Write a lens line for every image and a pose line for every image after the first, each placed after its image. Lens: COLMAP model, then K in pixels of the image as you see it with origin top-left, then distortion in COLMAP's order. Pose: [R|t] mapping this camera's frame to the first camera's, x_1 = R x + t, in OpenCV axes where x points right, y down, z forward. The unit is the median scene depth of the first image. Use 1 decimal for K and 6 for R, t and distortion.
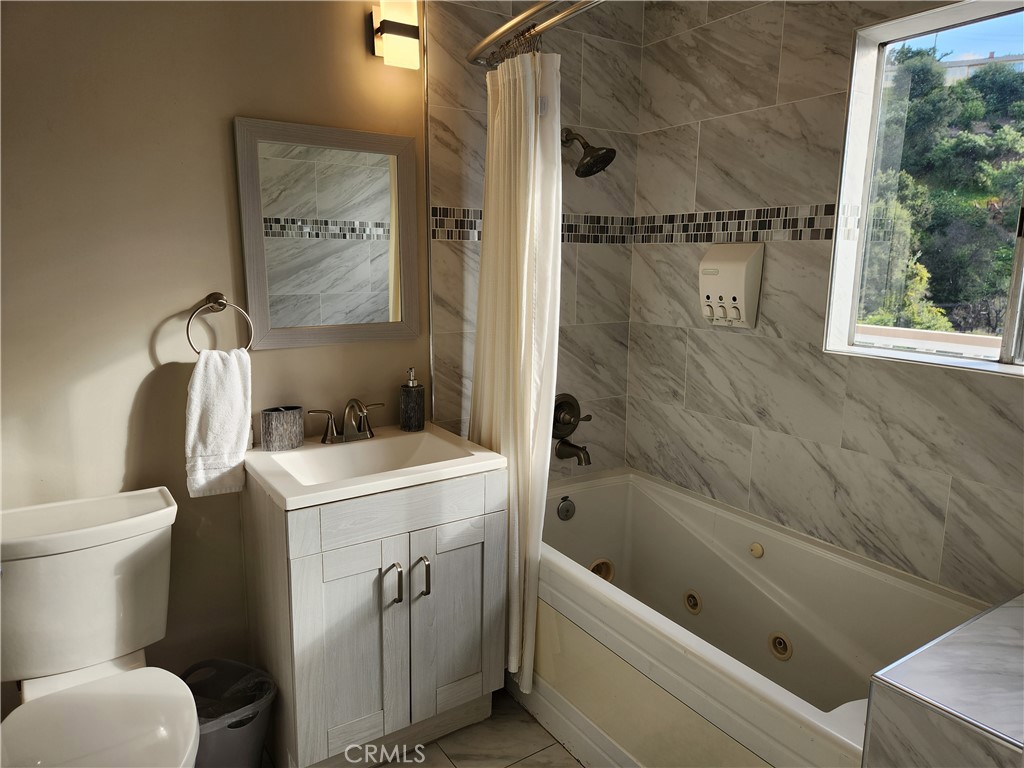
lens RADIAL K [[691.0, 0, 516.8], [0, 691.0, 378.3], [0, 0, 1]] dist [0.076615, -0.057560]
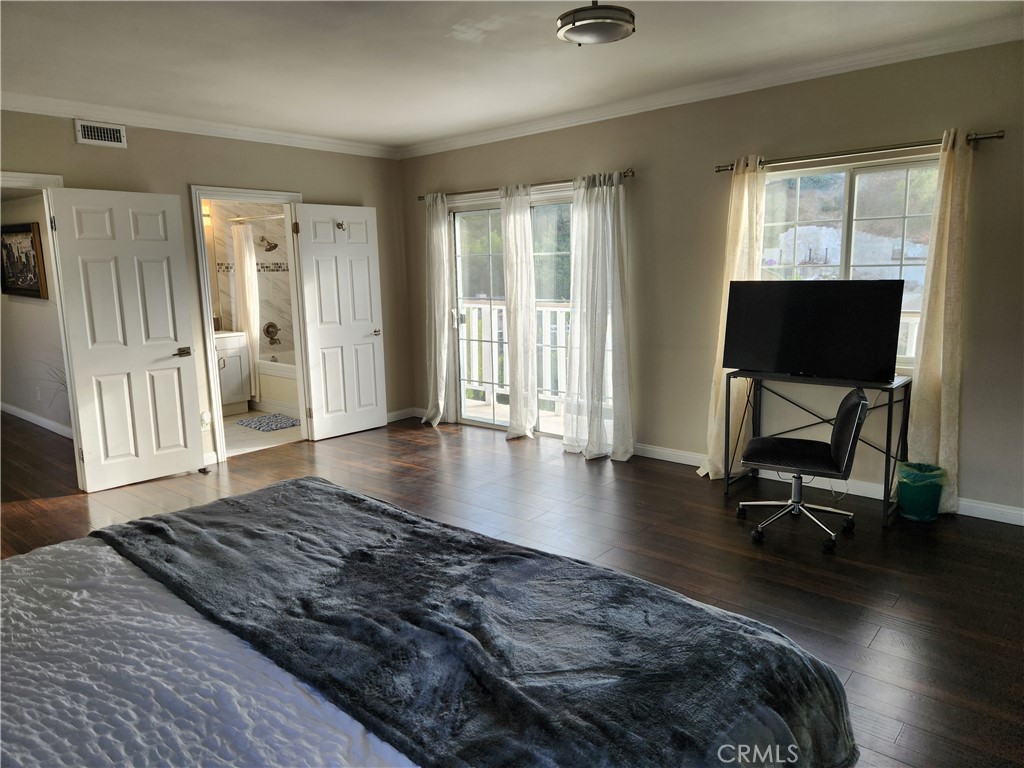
lens RADIAL K [[691.0, 0, 516.8], [0, 691.0, 378.3], [0, 0, 1]] dist [0.076615, -0.057560]
pose [[0.958384, -0.069841, 0.276809, 0.284218], [0.075268, 0.997123, -0.009015, 0.442171], [-0.275383, 0.029474, 0.960883, -2.592738]]
